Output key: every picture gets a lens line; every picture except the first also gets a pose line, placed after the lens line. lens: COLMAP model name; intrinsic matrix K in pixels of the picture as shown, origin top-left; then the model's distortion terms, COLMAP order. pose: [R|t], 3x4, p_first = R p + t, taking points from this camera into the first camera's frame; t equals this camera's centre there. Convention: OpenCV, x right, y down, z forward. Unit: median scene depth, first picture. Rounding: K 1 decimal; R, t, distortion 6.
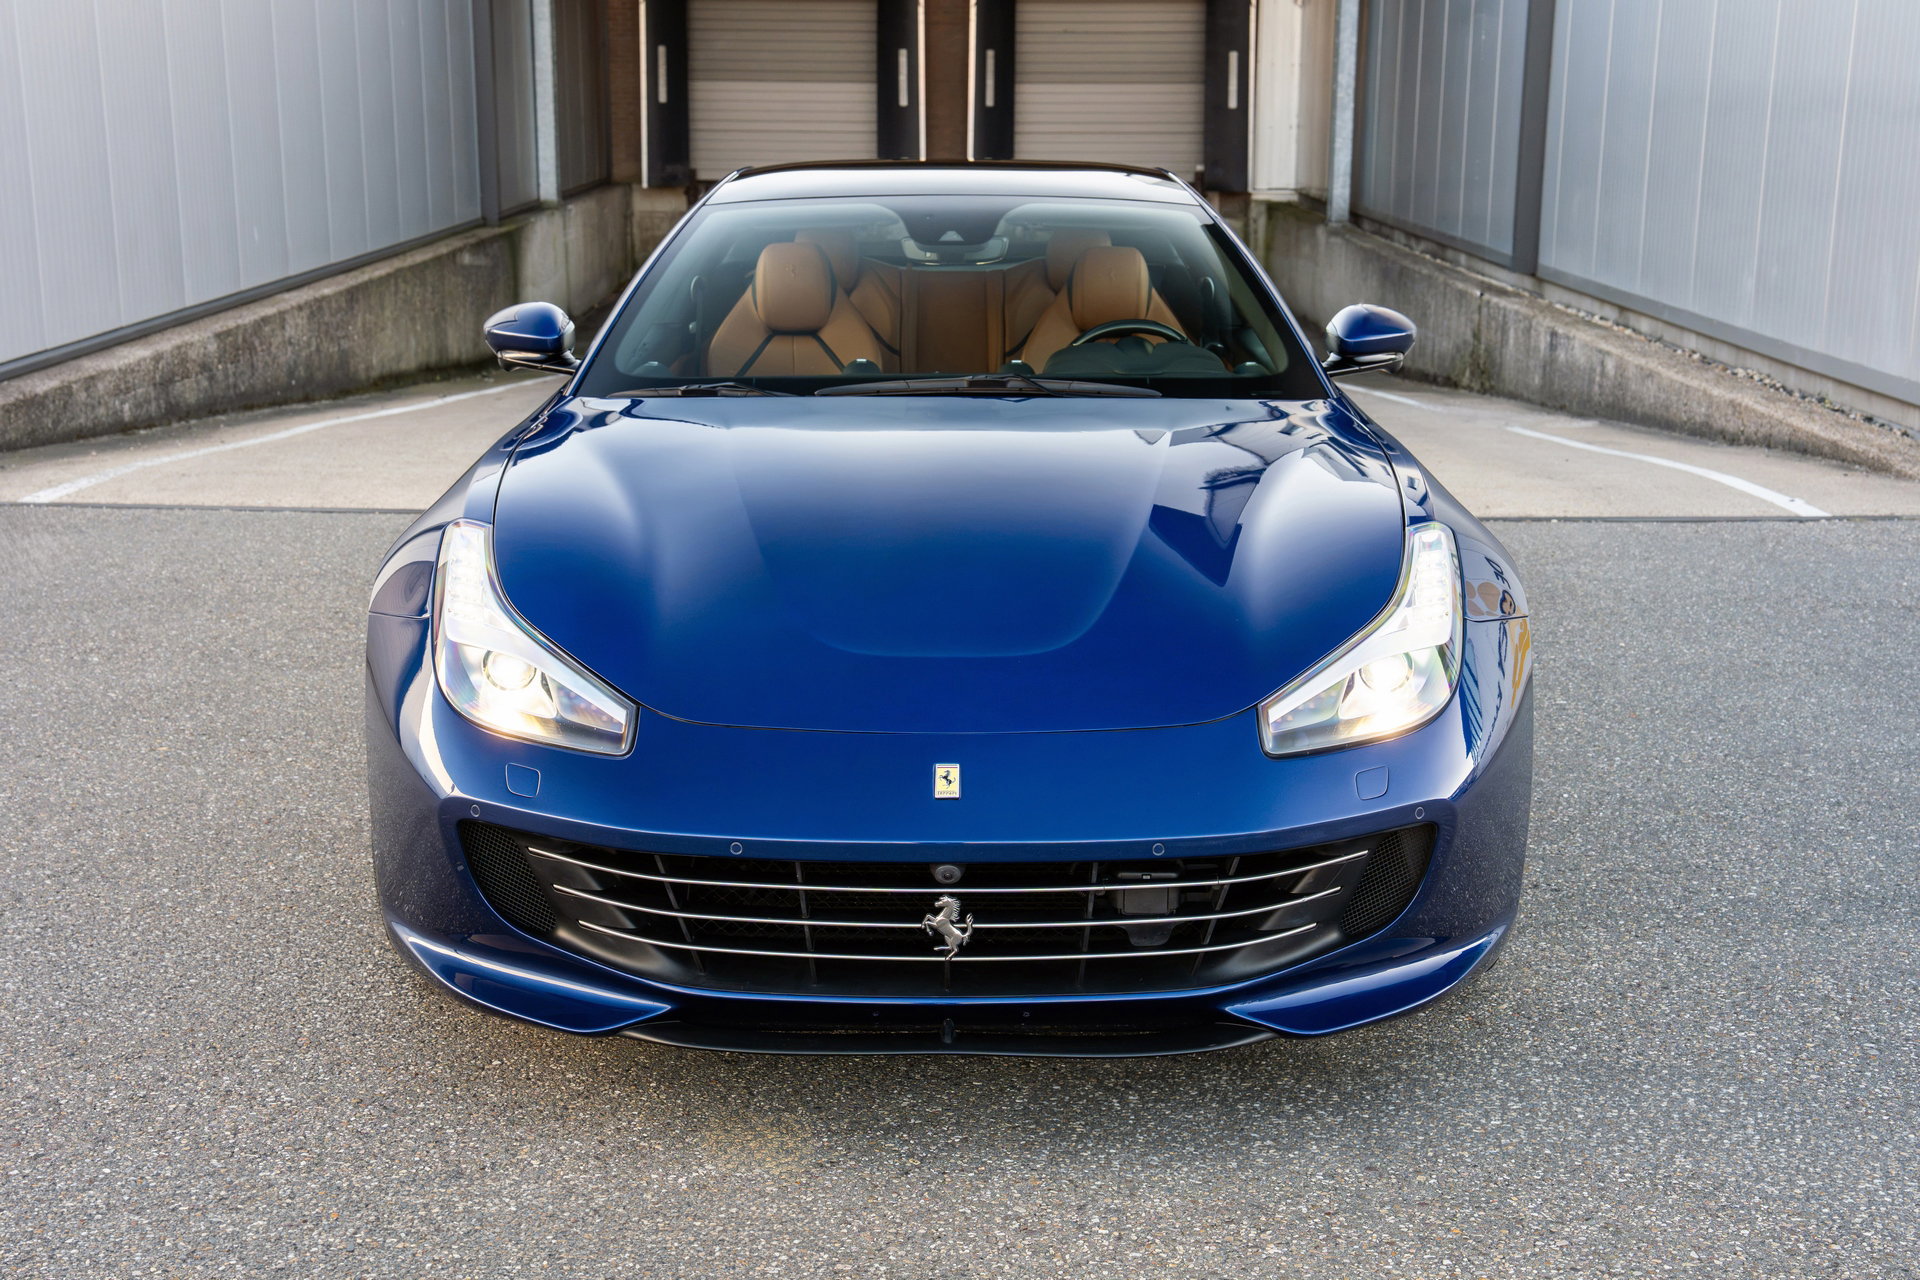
lens RADIAL K [[2586.1, 0, 960.0], [0, 2586.1, 640.0], [0, 0, 1]] dist [0.139539, -0.003445]
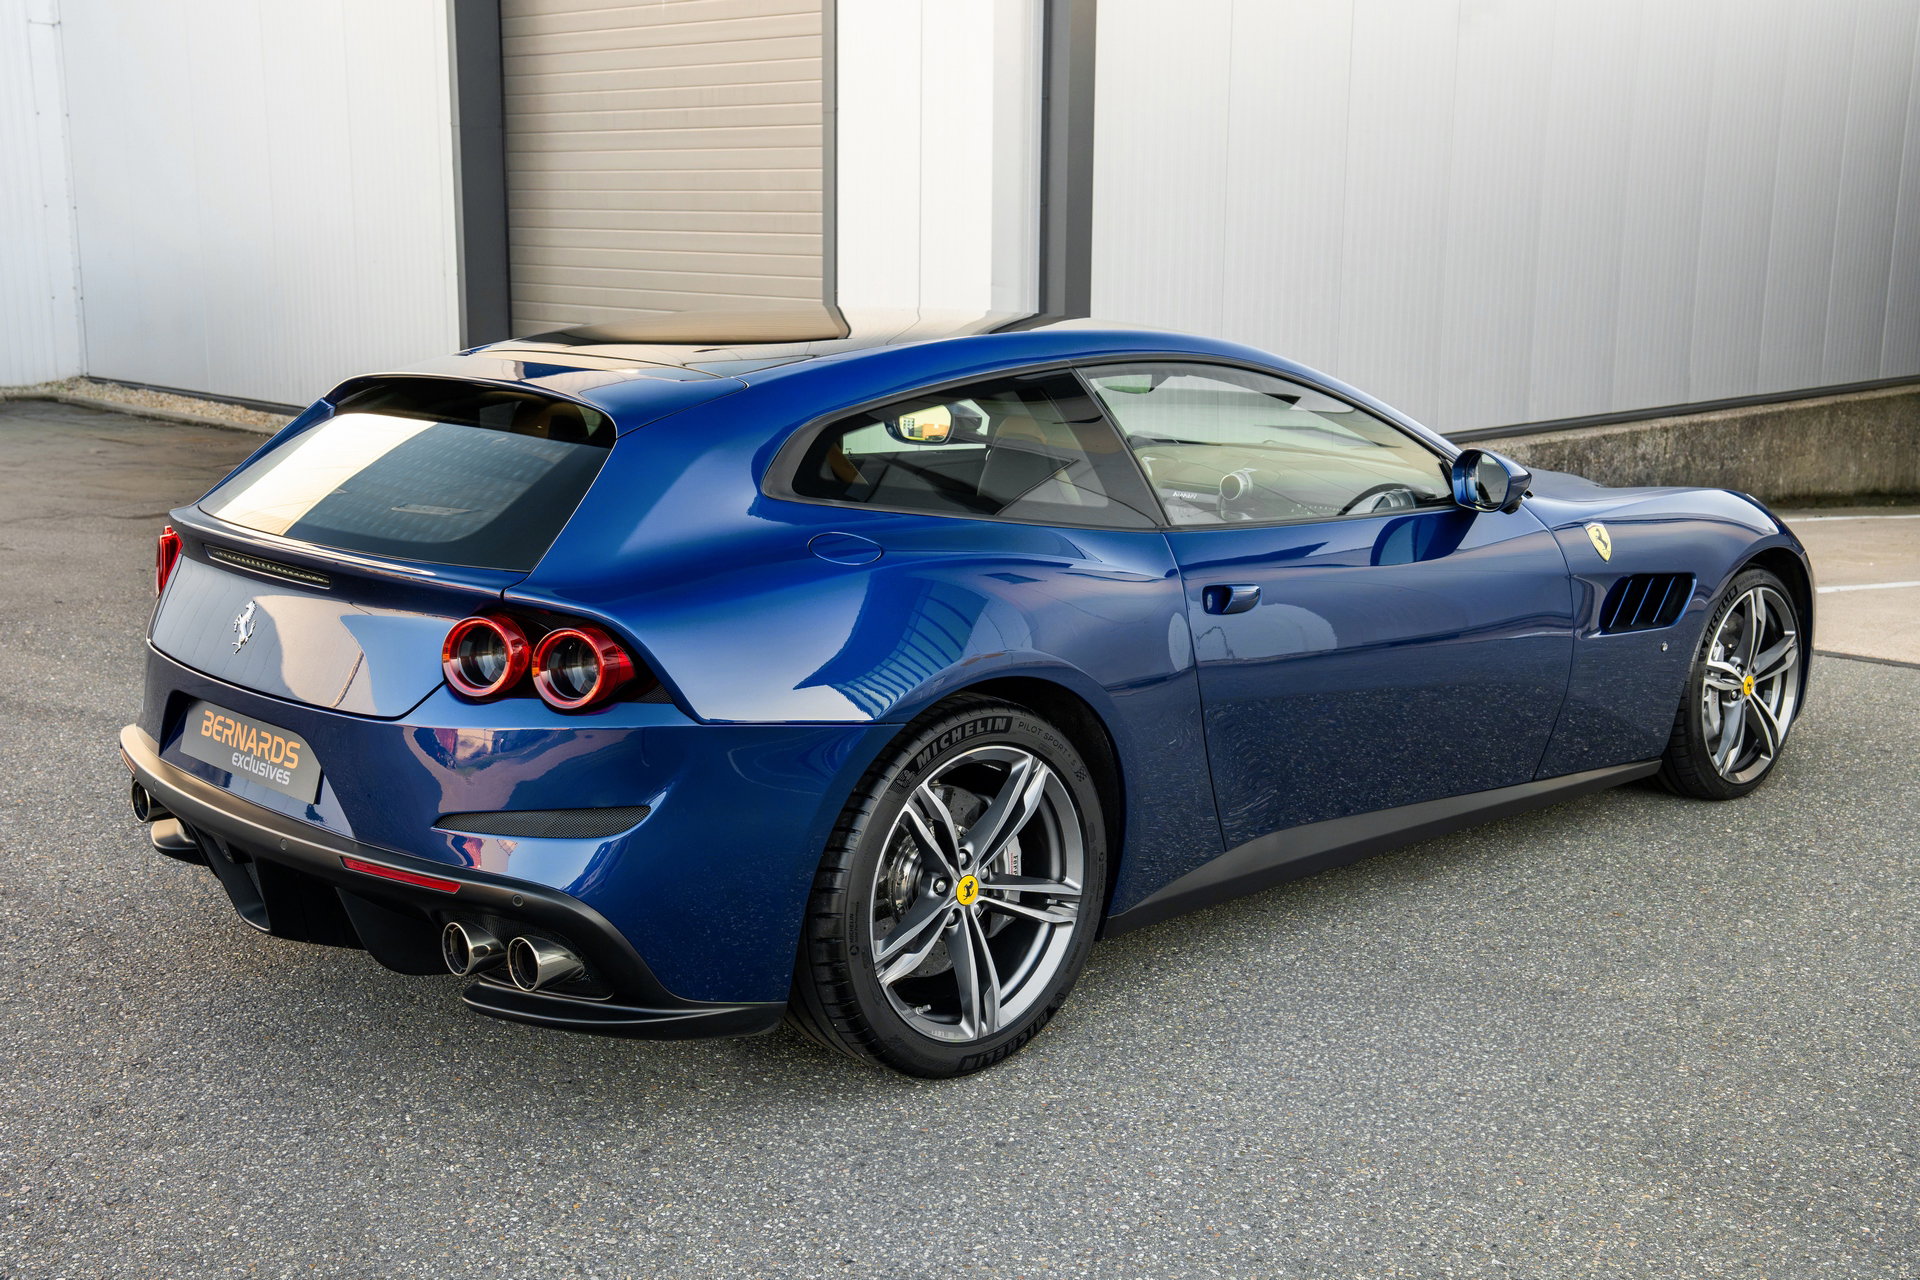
lens RADIAL K [[2148.4, 0, 960.0], [0, 2148.4, 640.0], [0, 0, 1]] dist [0.062922, 0.067022]
pose [[0.702041, 0.135923, -0.699044, 0.335280], [-0.156581, 0.987056, 0.034672, -0.028455], [0.694709, 0.085115, 0.714237, 0.148024]]
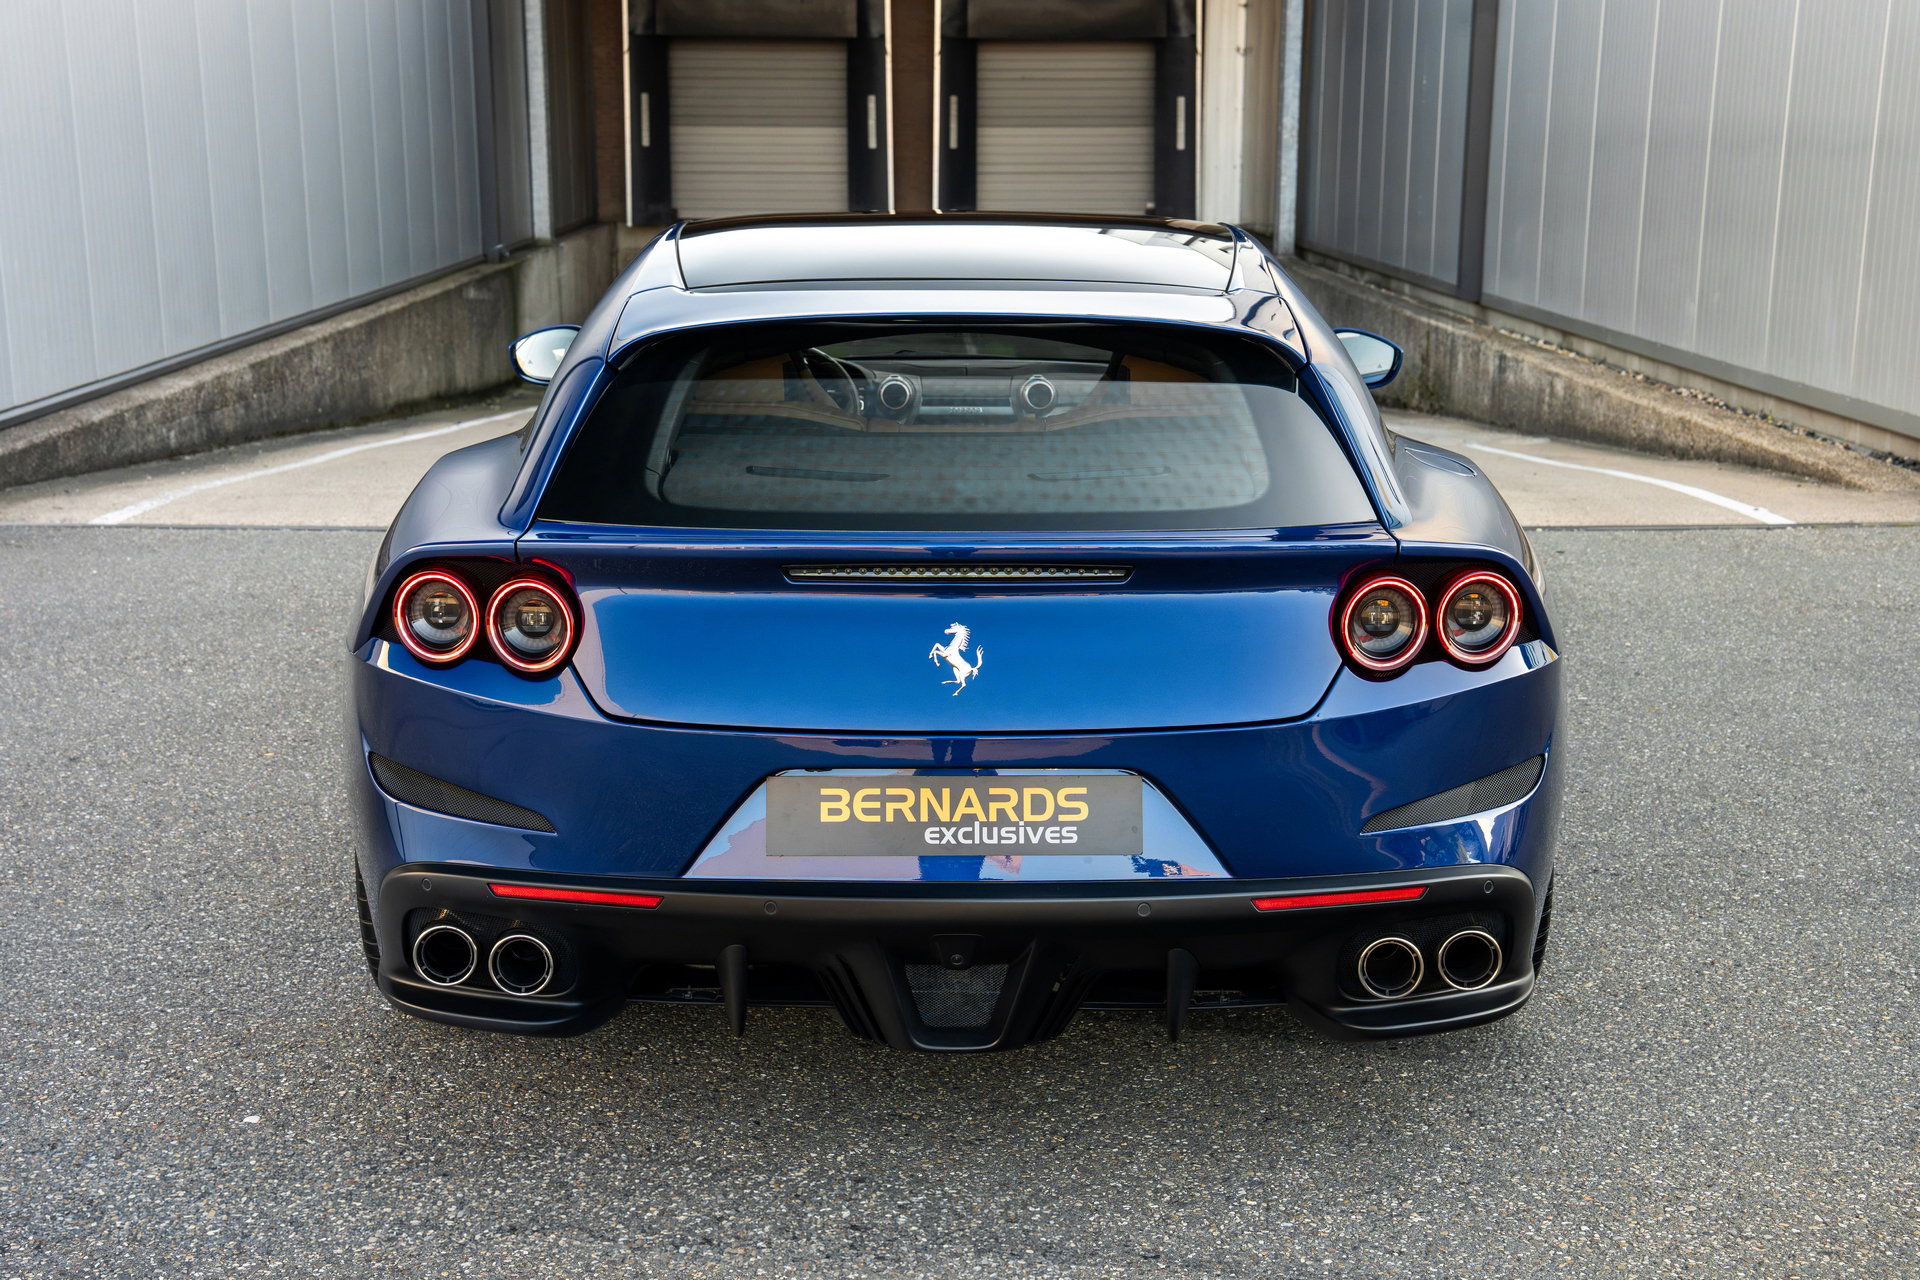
lens RADIAL K [[2428.2, 0, 960.0], [0, 2428.2, 640.0], [0, 0, 1]] dist [0.099279, 0.074503]
pose [[0.999725, -0.008803, 0.021730, -0.028275], [0.008895, 0.999952, -0.004159, 0.001245], [-0.021693, 0.004351, 0.999755, 0.006242]]
